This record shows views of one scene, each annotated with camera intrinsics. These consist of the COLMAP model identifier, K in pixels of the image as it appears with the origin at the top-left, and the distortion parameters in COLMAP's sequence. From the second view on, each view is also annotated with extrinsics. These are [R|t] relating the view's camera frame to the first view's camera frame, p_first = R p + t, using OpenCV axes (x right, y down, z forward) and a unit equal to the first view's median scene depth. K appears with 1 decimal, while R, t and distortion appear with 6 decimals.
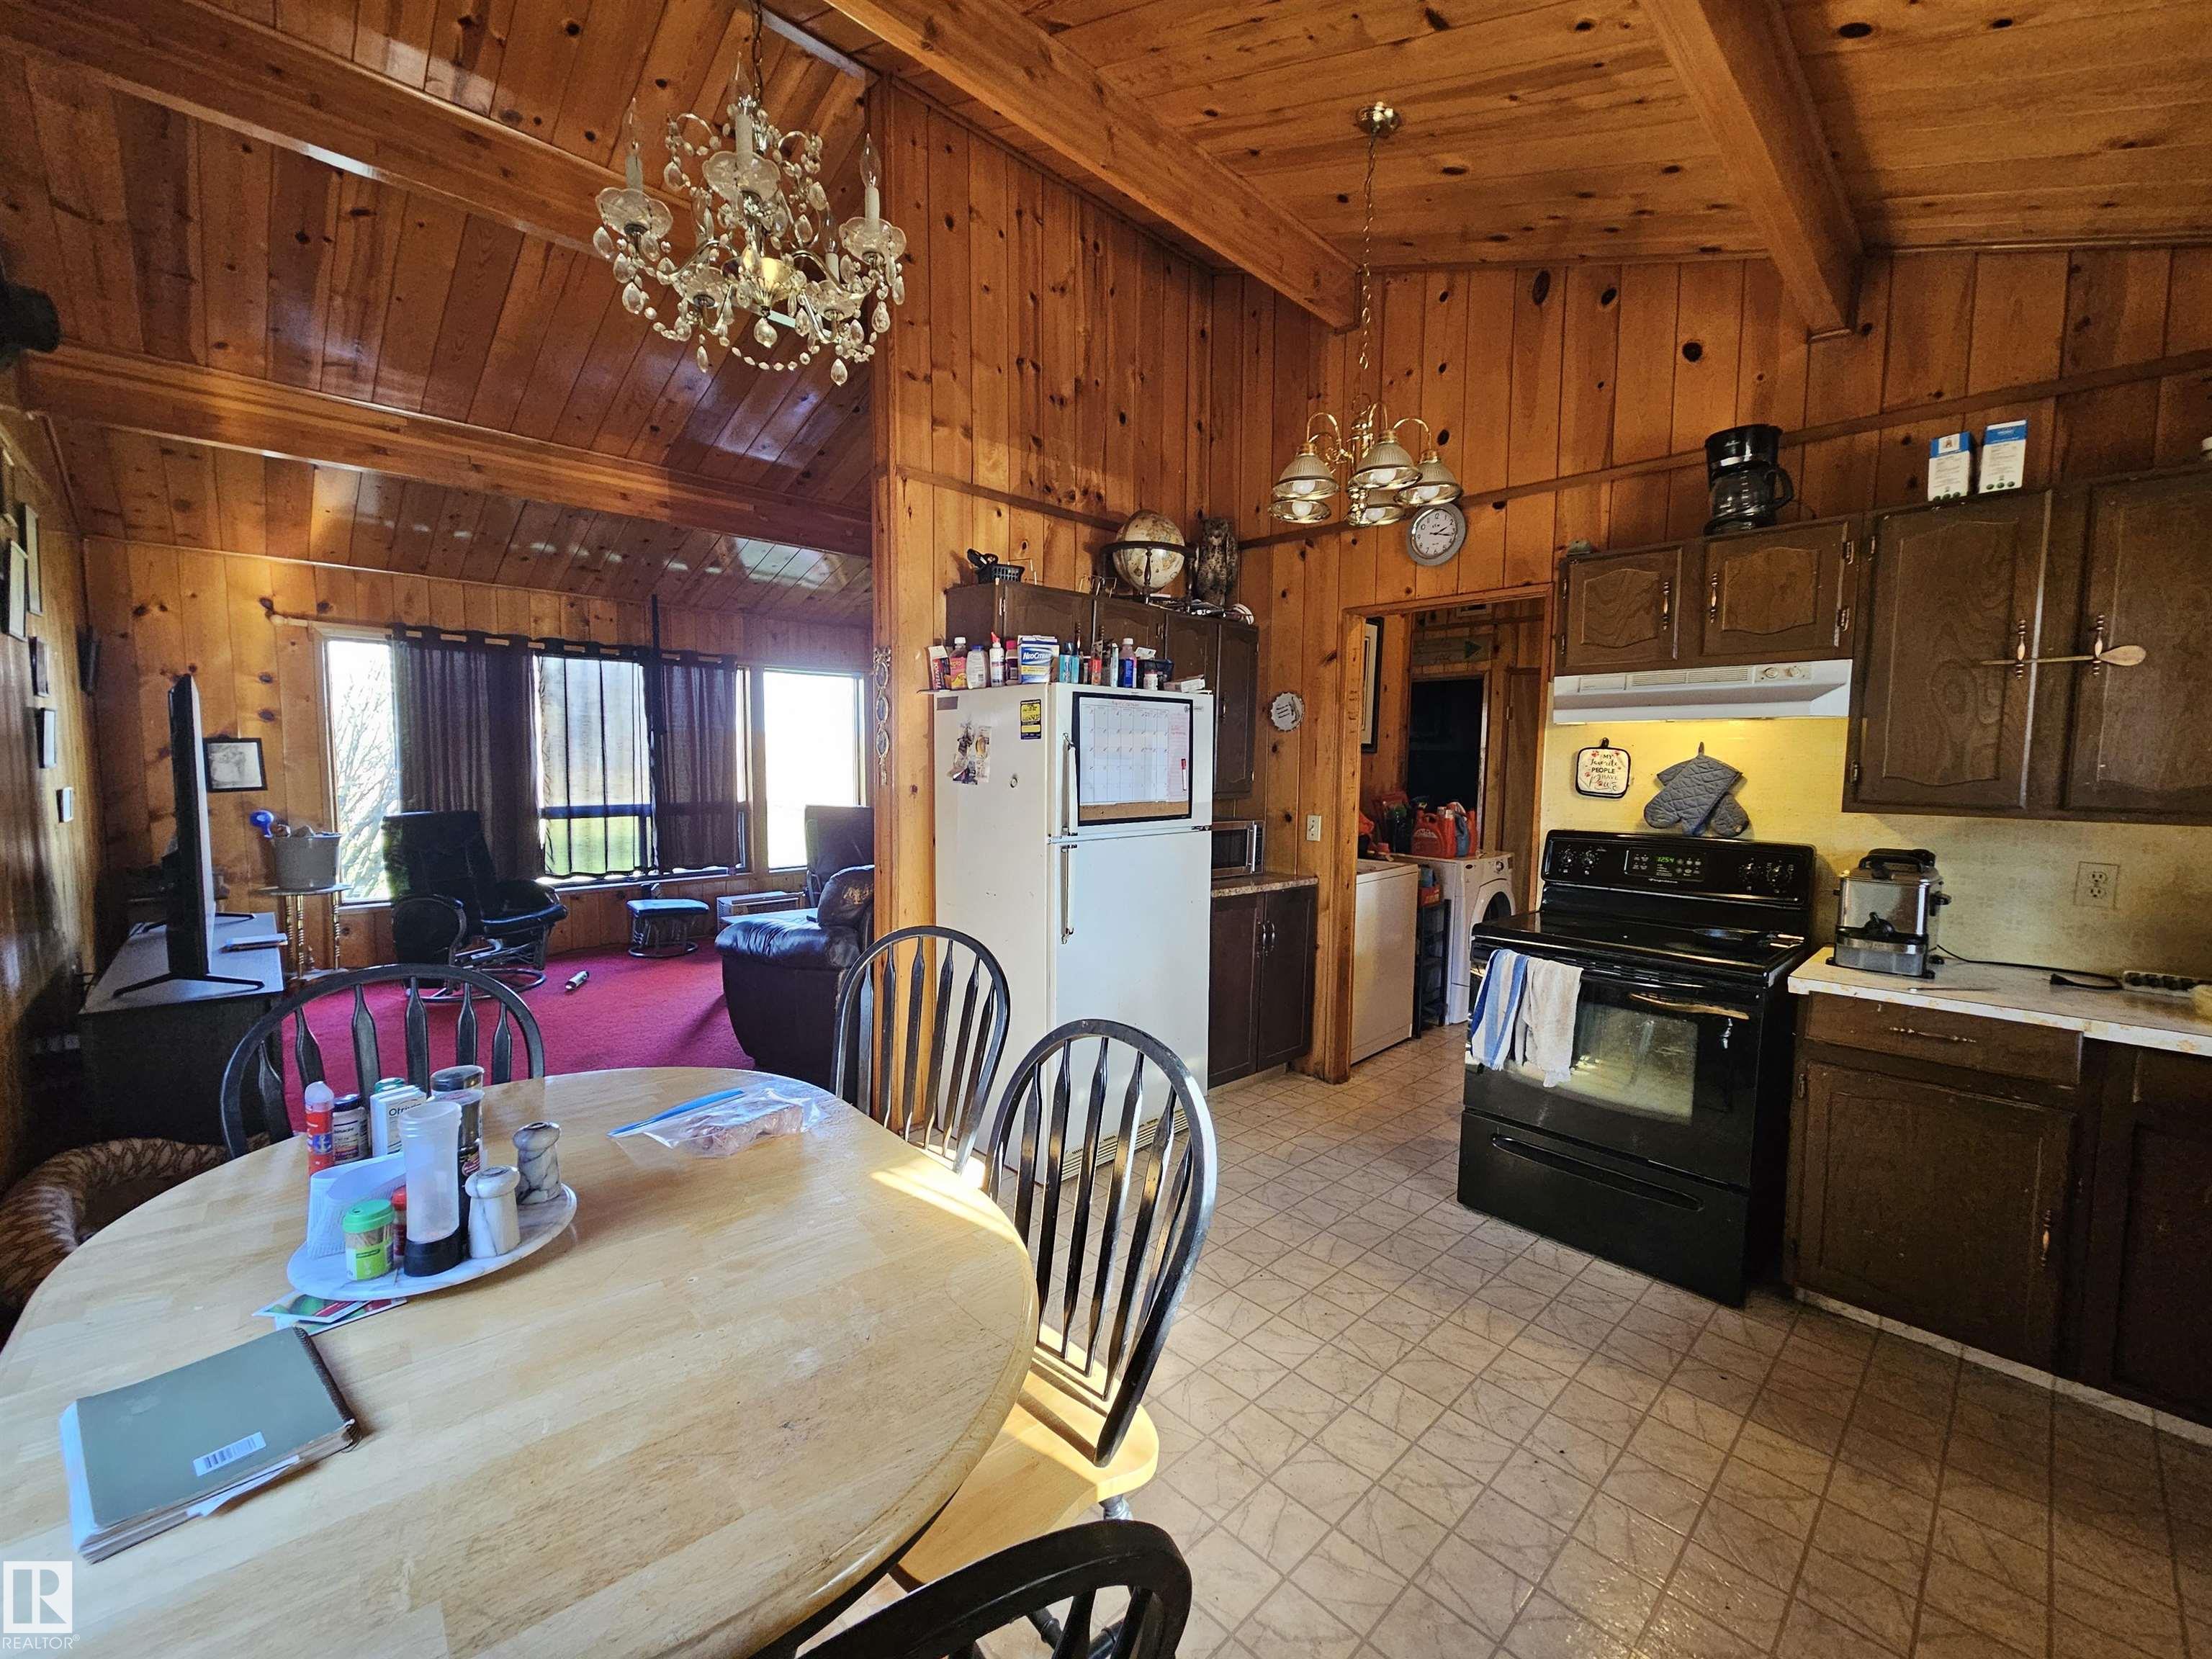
lens RADIAL K [[905.6, 0, 1108.8], [0, 905.6, 823.1], [0, 0, 1]] dist [0.002270, -0.002603]
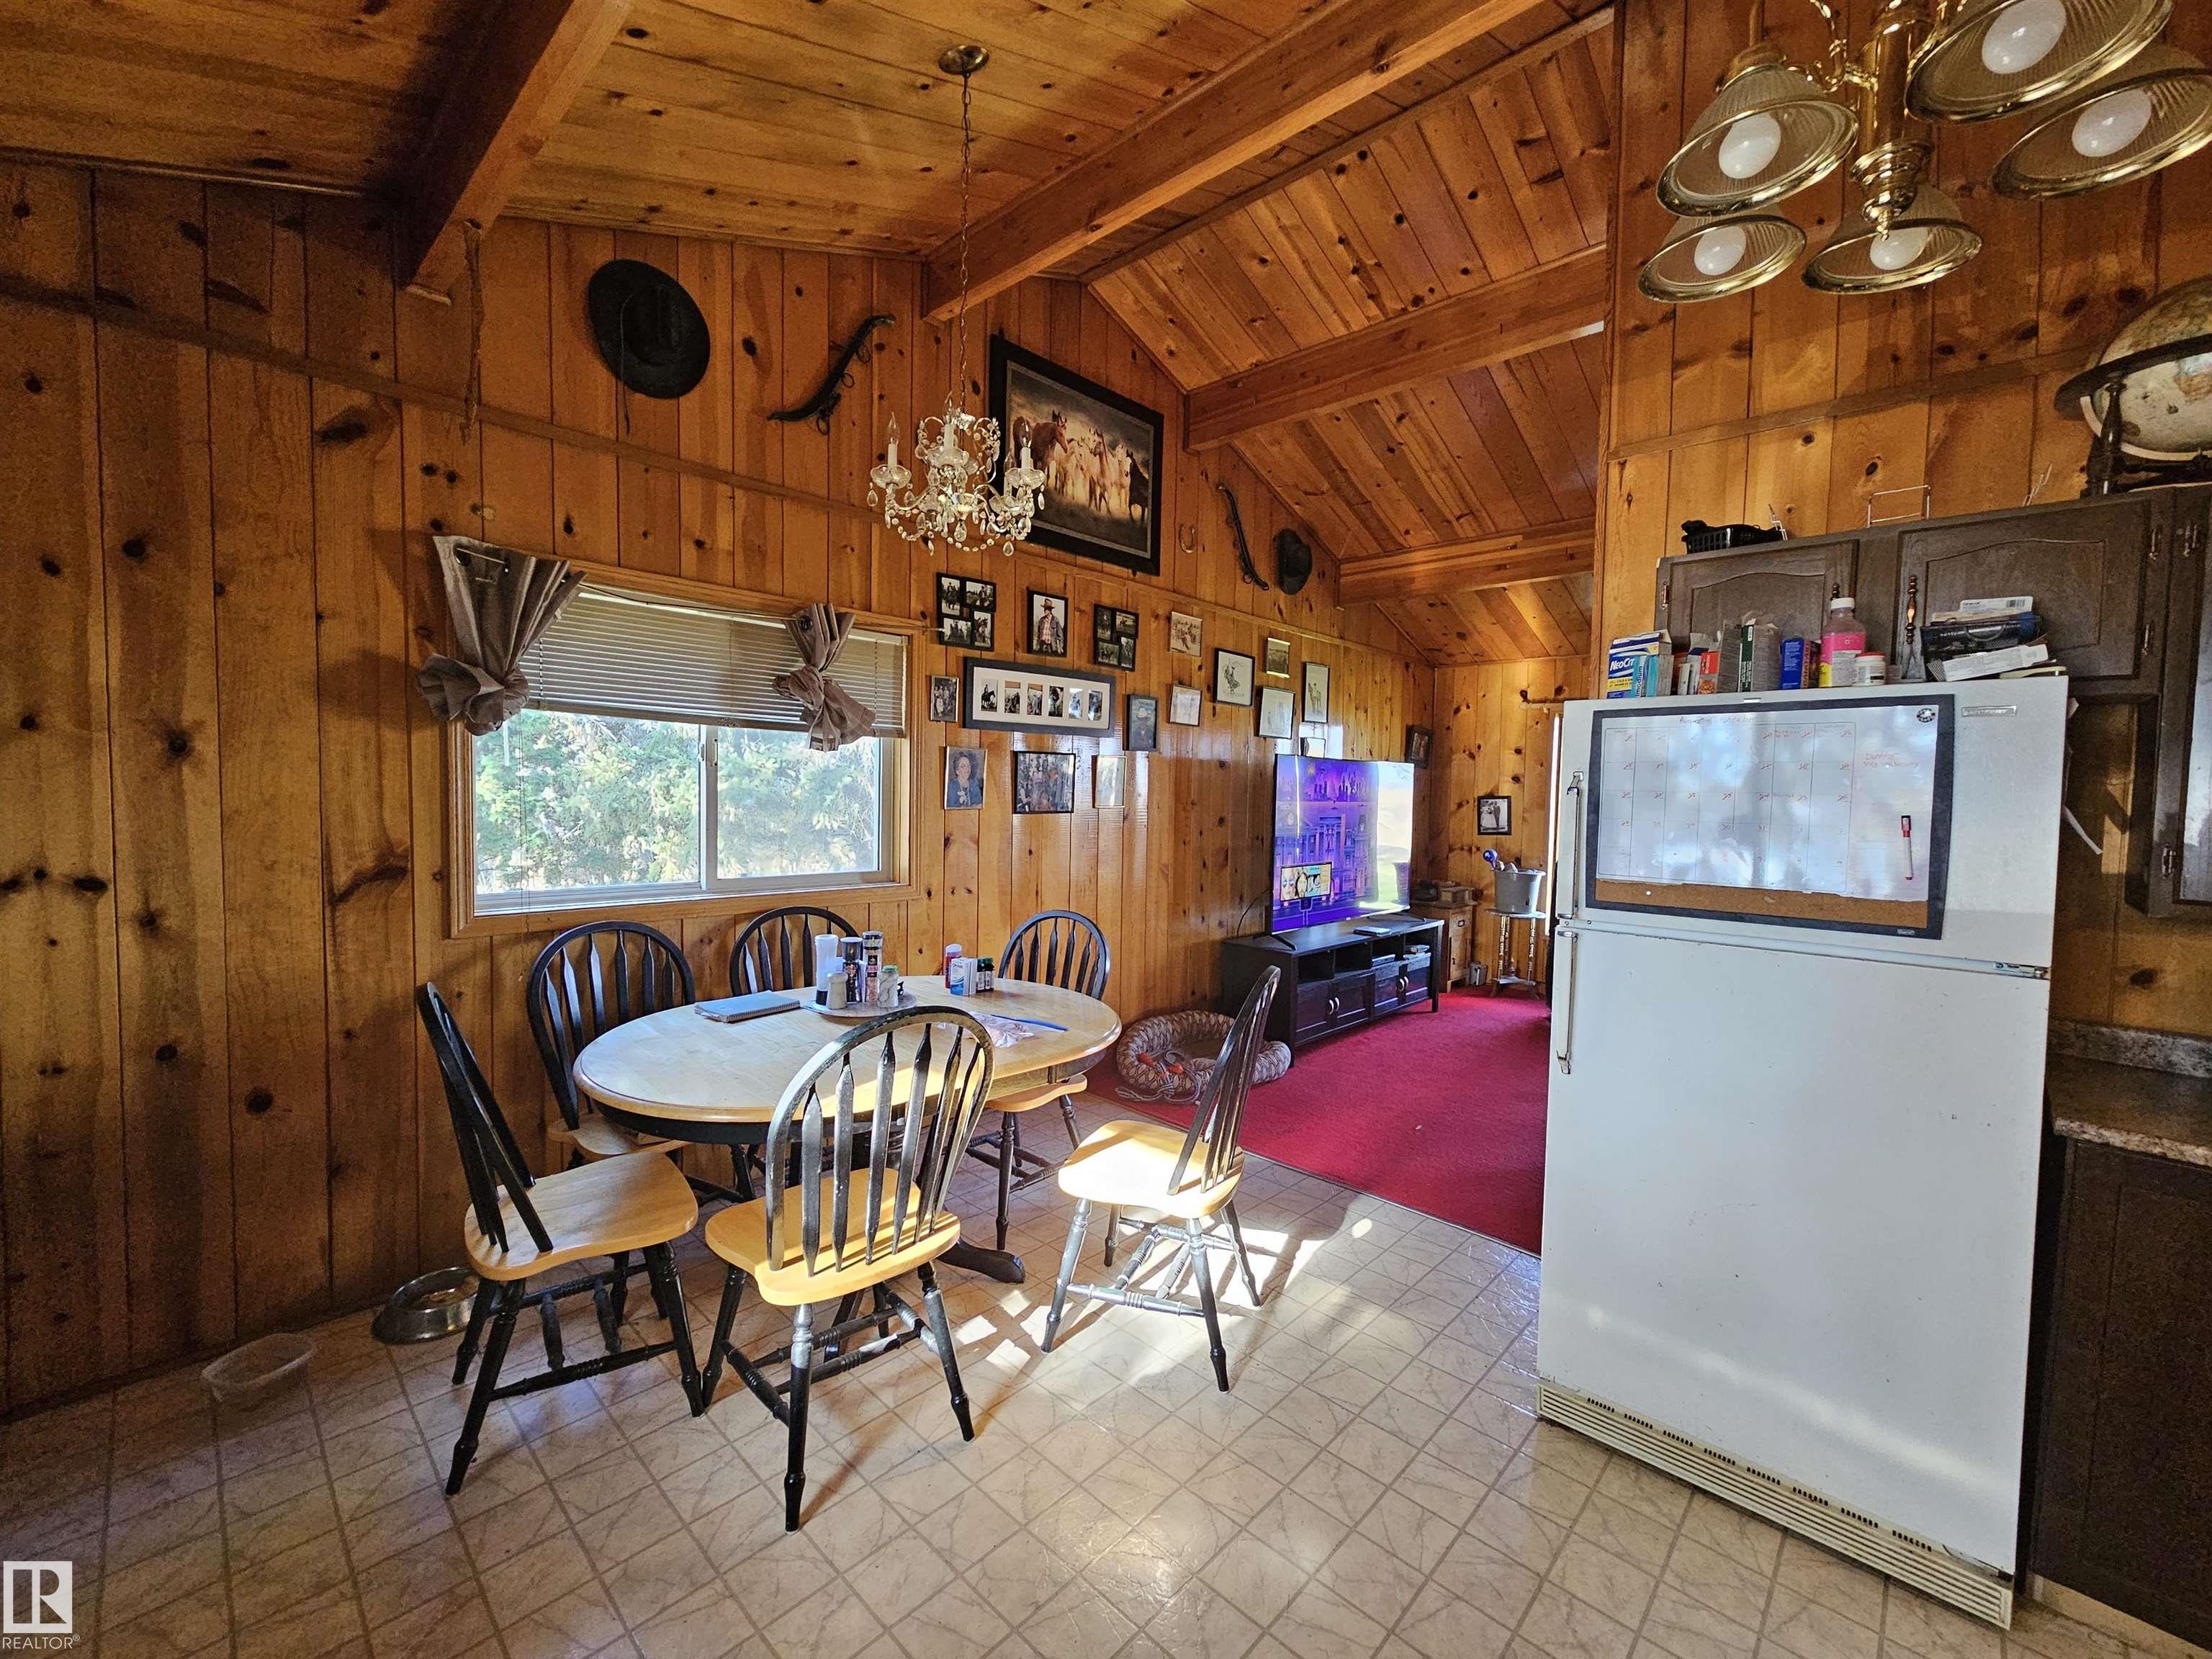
lens RADIAL K [[905.6, 0, 1107.4], [0, 905.6, 825.2], [0, 0, 1]] dist [0.002270, -0.002603]
pose [[0.048141, 0.025541, -0.998514, 0.554431], [-0.096756, 0.995091, 0.020788, -0.032794], [0.994143, 0.095611, 0.050376, 0.529684]]
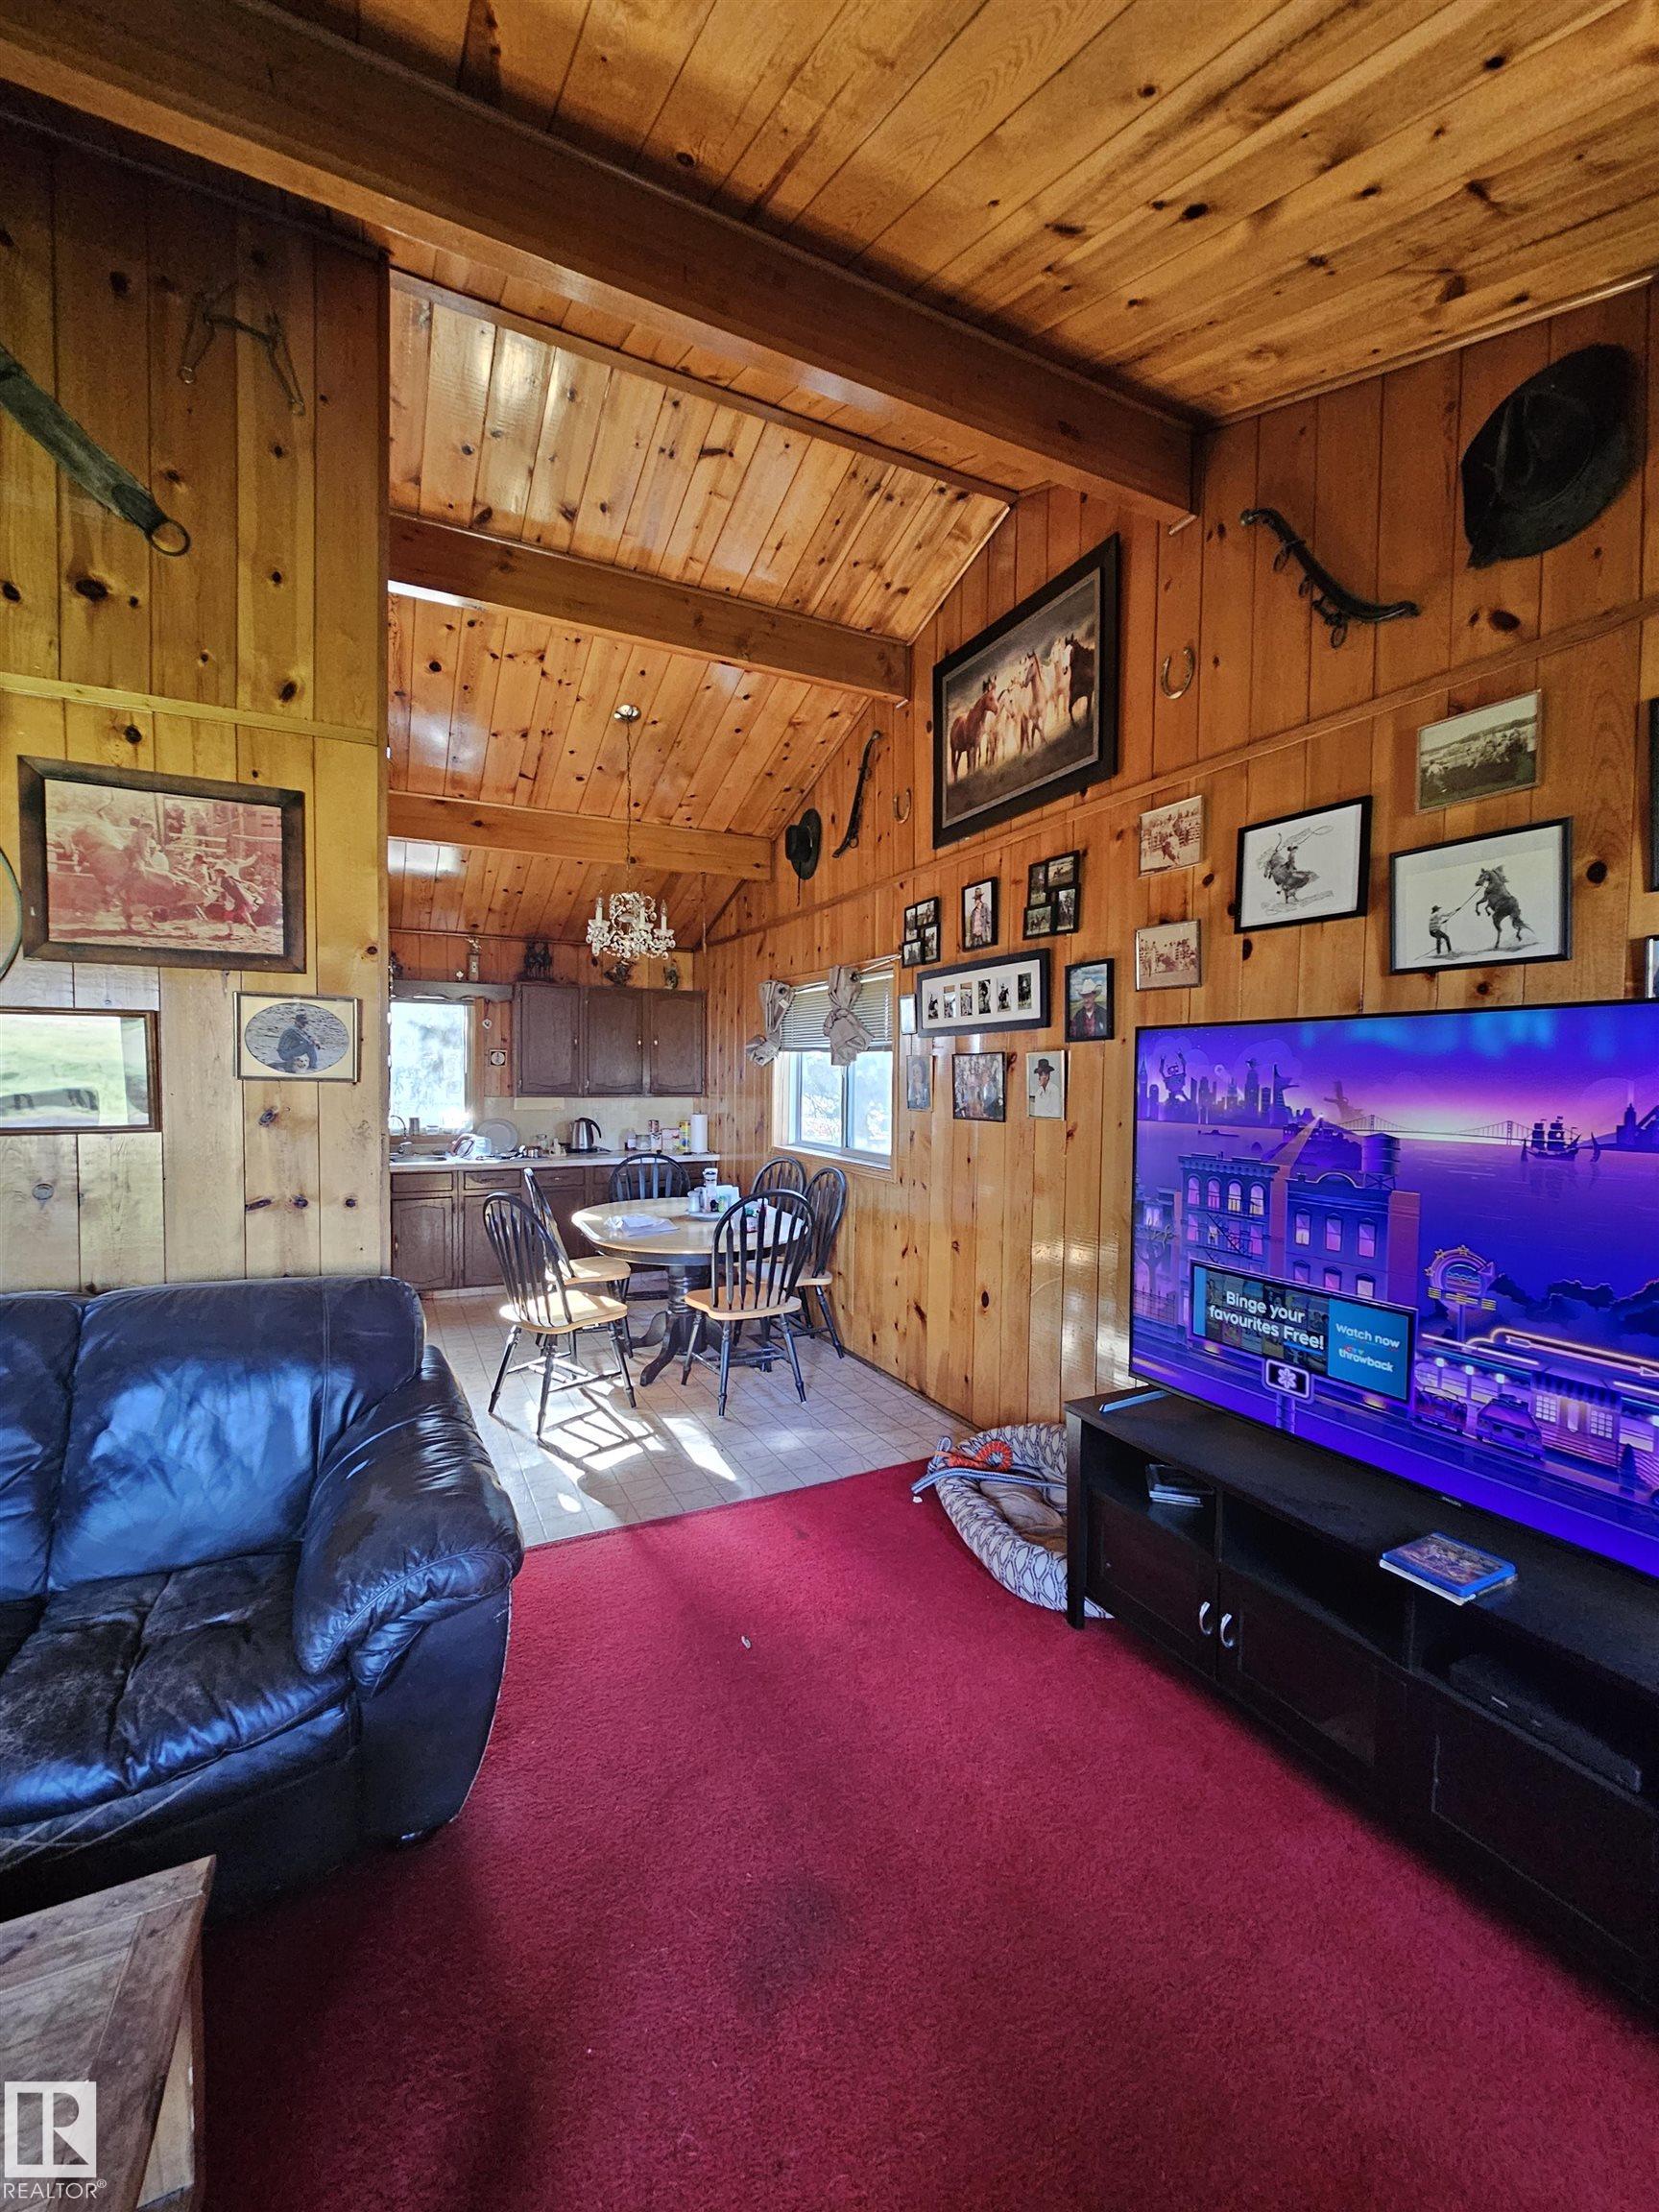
lens RADIAL K [[905.6, 0, 825.8], [0, 905.6, 1102.7], [0, 0, 1]] dist [0.002270, -0.002603]
pose [[-0.951898, -0.034908, 0.304419, -0.866126], [-0.000730, 0.993745, 0.111671, -0.164642], [-0.306413, 0.106077, -0.945970, 1.648823]]
